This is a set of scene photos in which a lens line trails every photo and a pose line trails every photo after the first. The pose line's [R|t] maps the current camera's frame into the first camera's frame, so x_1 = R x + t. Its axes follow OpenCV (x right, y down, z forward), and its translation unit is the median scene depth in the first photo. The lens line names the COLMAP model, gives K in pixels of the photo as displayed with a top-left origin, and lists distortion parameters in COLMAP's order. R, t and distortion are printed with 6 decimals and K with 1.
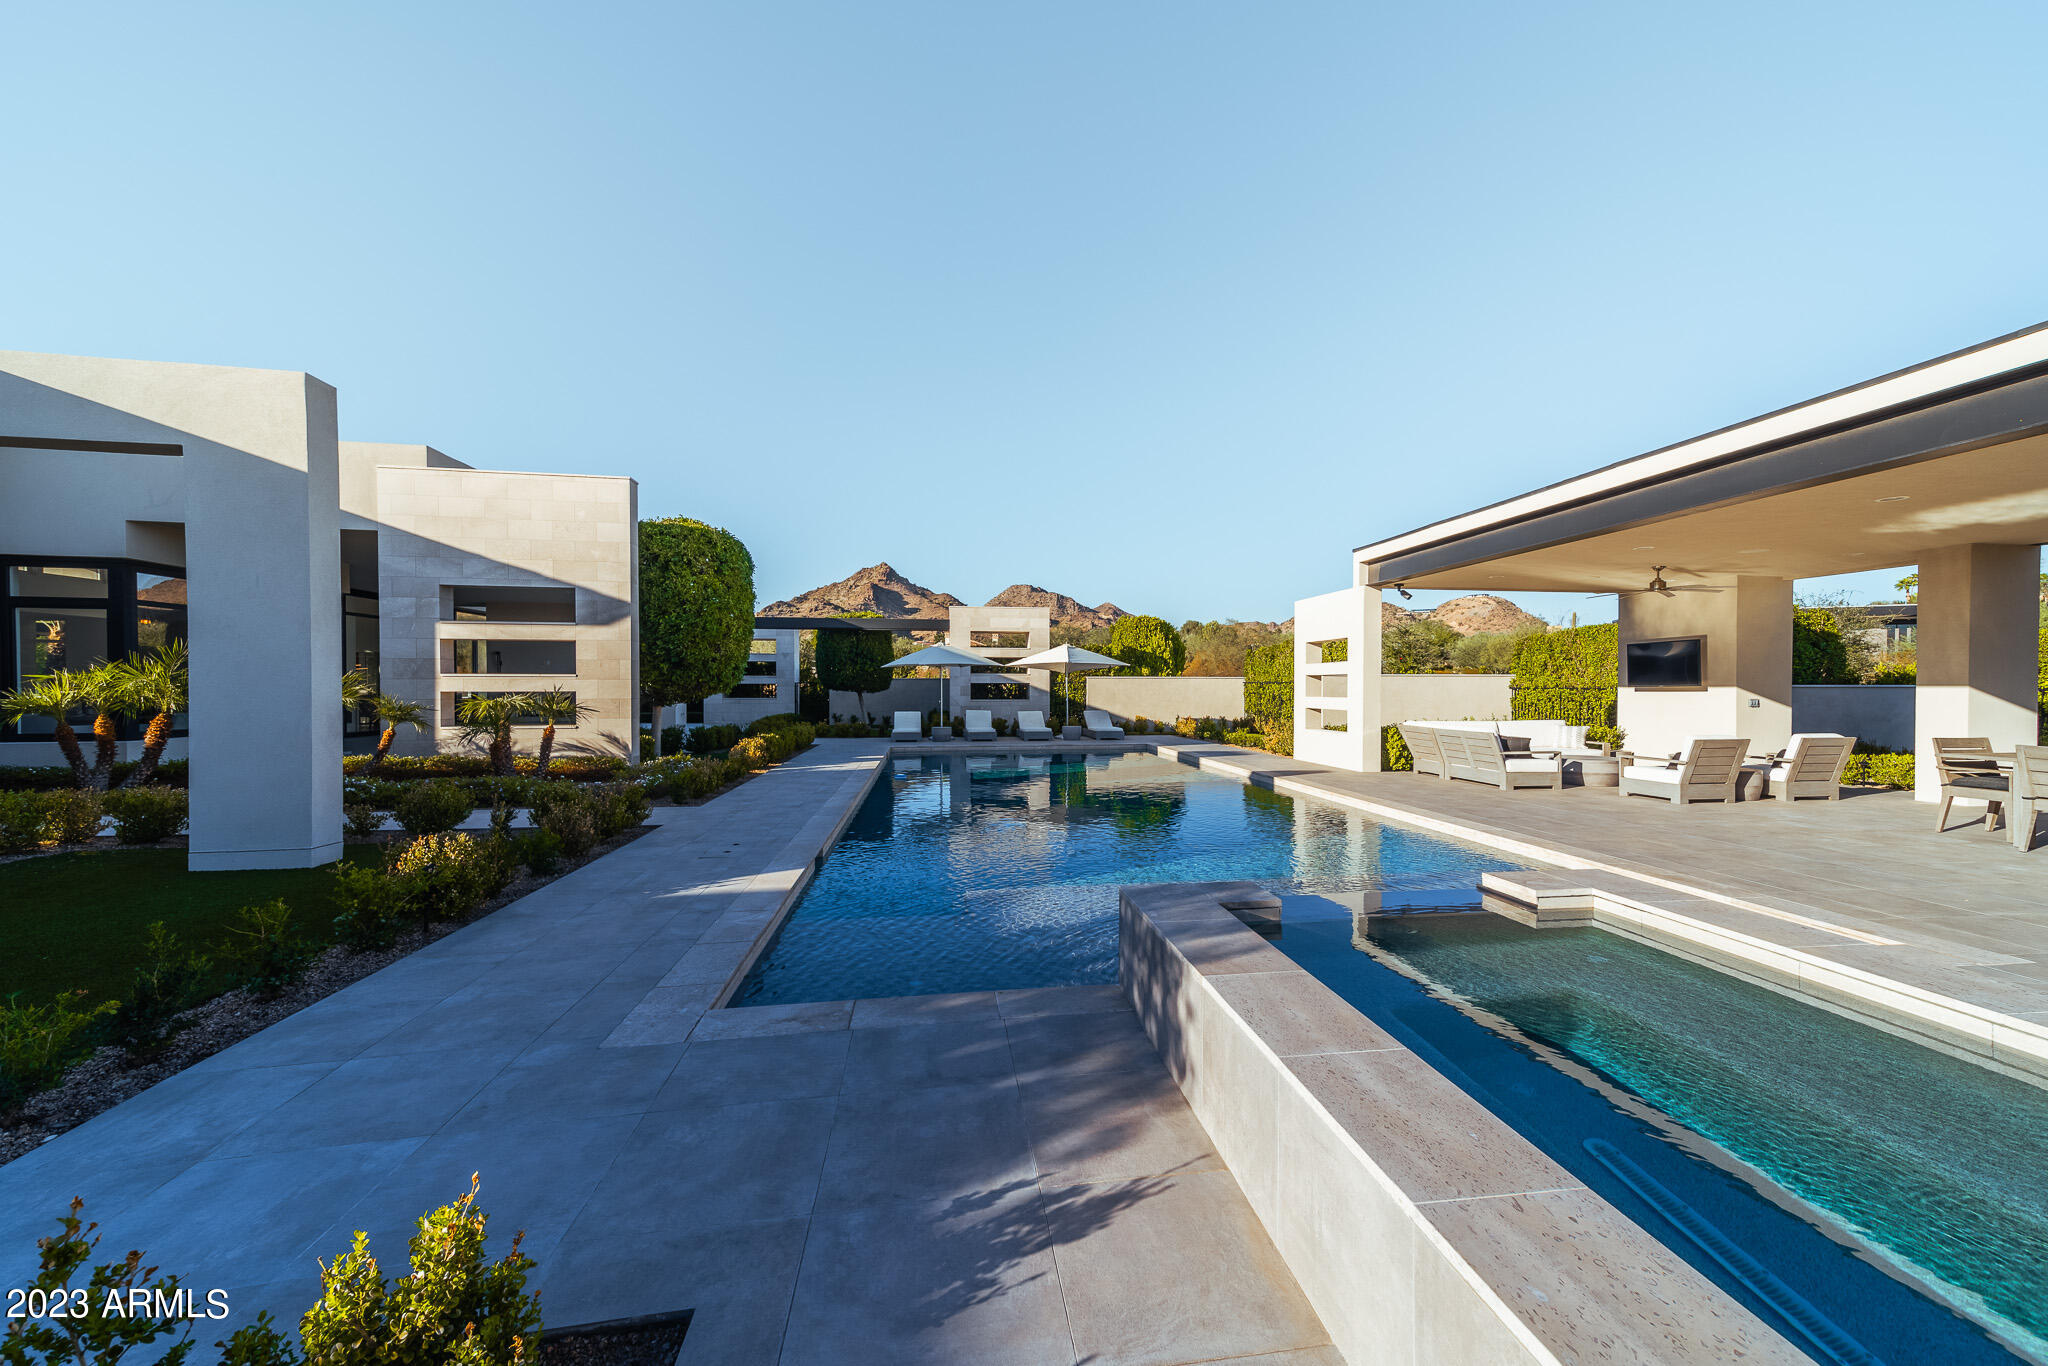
lens RADIAL K [[772.8, 0, 1024.0], [0, 772.8, 683.0], [0, 0, 1]] dist [0.000798, 0.000034]
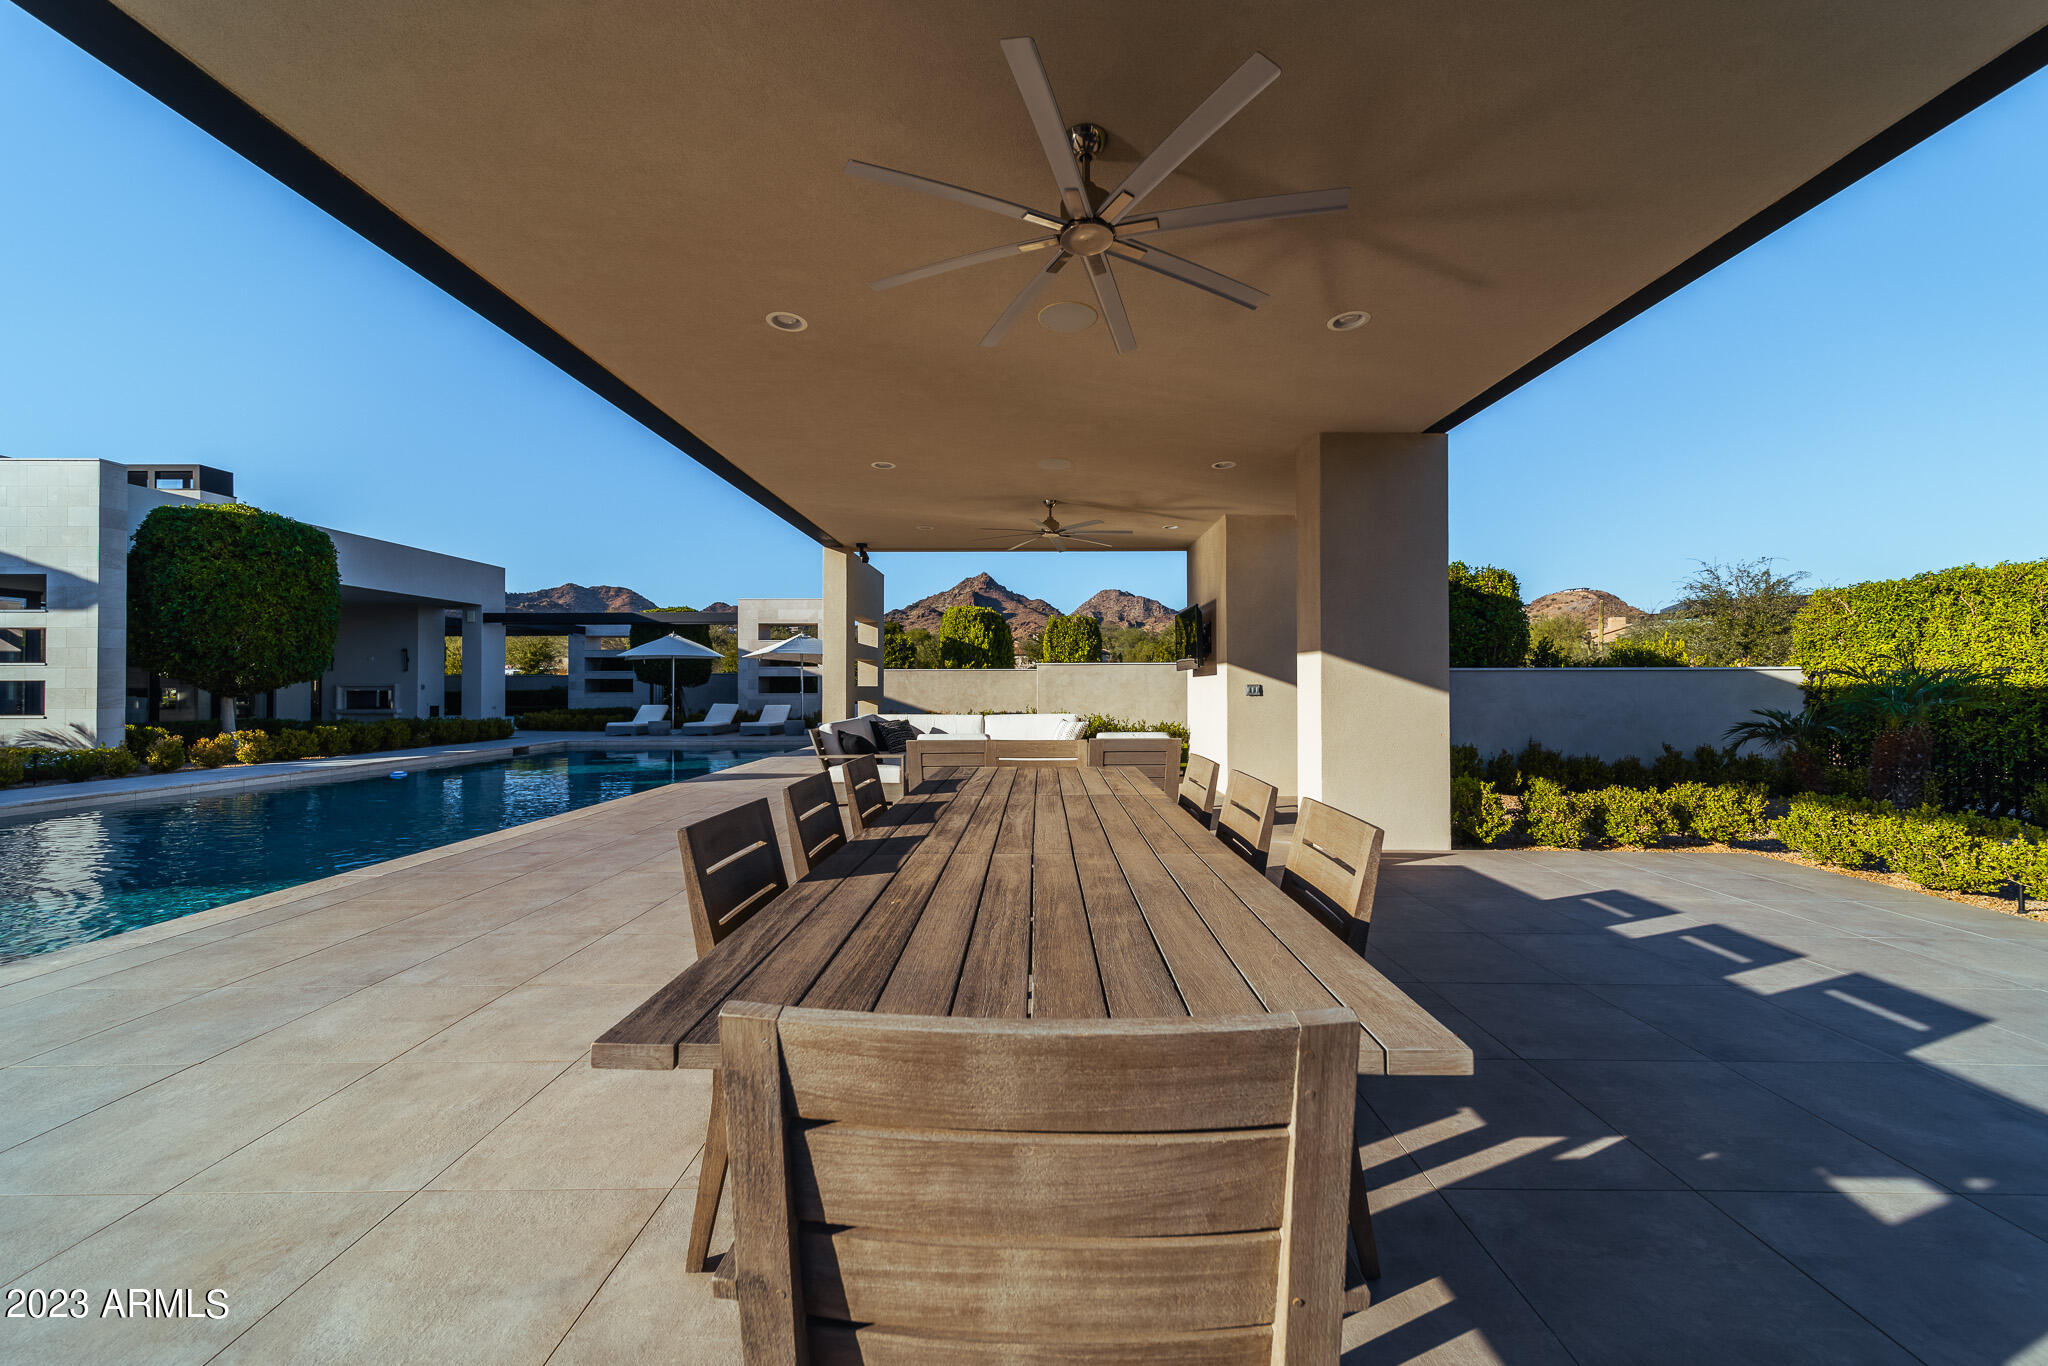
lens RADIAL K [[715.5, 0, 1029.7], [0, 715.5, 663.9], [0, 0, 1]] dist [0.000684, 0.000009]
pose [[0.989805, -0.007201, -0.142246, 0.455884], [0.003478, 0.999645, -0.026410, 0.011151], [0.142386, 0.025646, 0.989479, 0.166757]]
